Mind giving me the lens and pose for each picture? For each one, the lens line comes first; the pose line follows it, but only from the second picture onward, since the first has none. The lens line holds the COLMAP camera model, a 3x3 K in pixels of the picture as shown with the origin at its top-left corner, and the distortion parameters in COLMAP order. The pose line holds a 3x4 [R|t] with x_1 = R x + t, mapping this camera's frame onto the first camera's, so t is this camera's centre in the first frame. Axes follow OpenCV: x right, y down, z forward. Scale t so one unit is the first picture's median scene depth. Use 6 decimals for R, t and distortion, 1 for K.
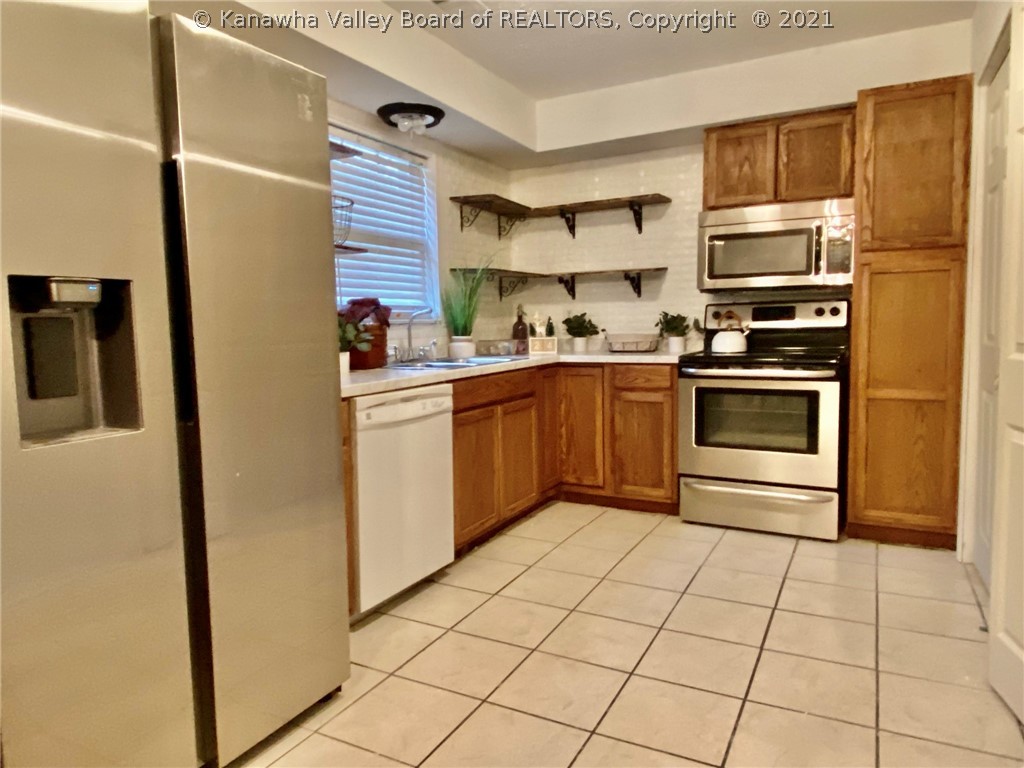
lens RADIAL K [[681.4, 0, 512.0], [0, 681.4, 384.0], [0, 0, 1]] dist [0.107398, -0.139636]
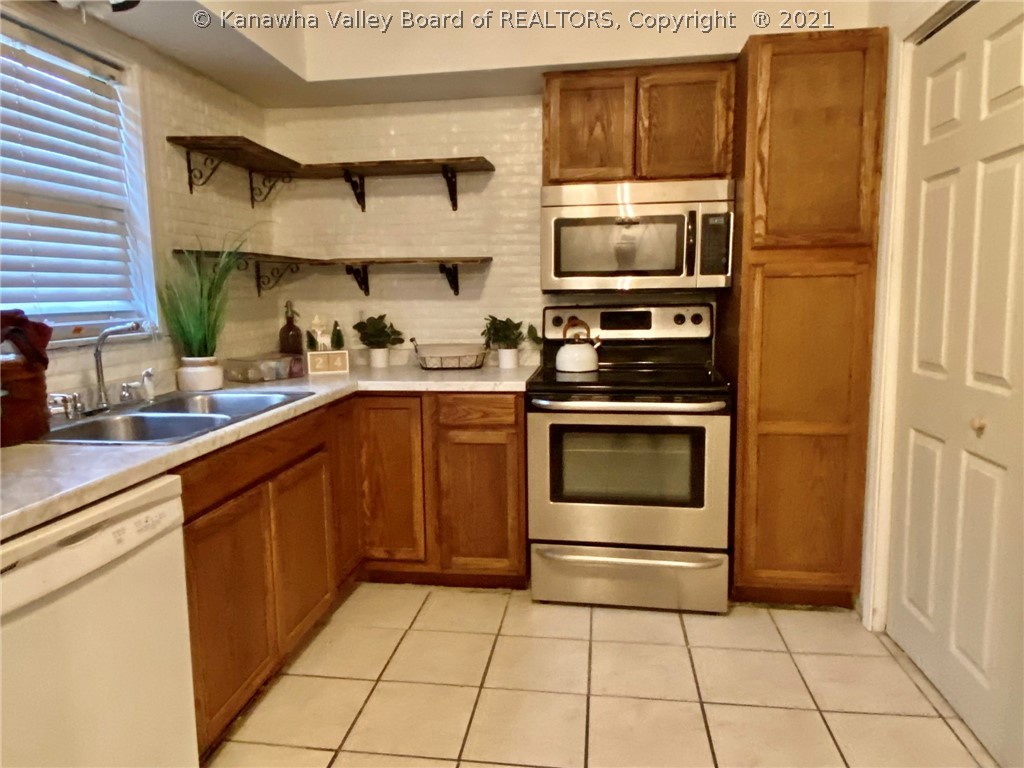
lens RADIAL K [[681.4, 0, 512.0], [0, 681.4, 384.0], [0, 0, 1]] dist [0.107398, -0.139636]
pose [[0.941118, -0.039957, 0.335710, -0.016842], [0.027256, 0.998726, 0.042460, -0.066867], [-0.336979, -0.030810, 0.941008, 0.300866]]
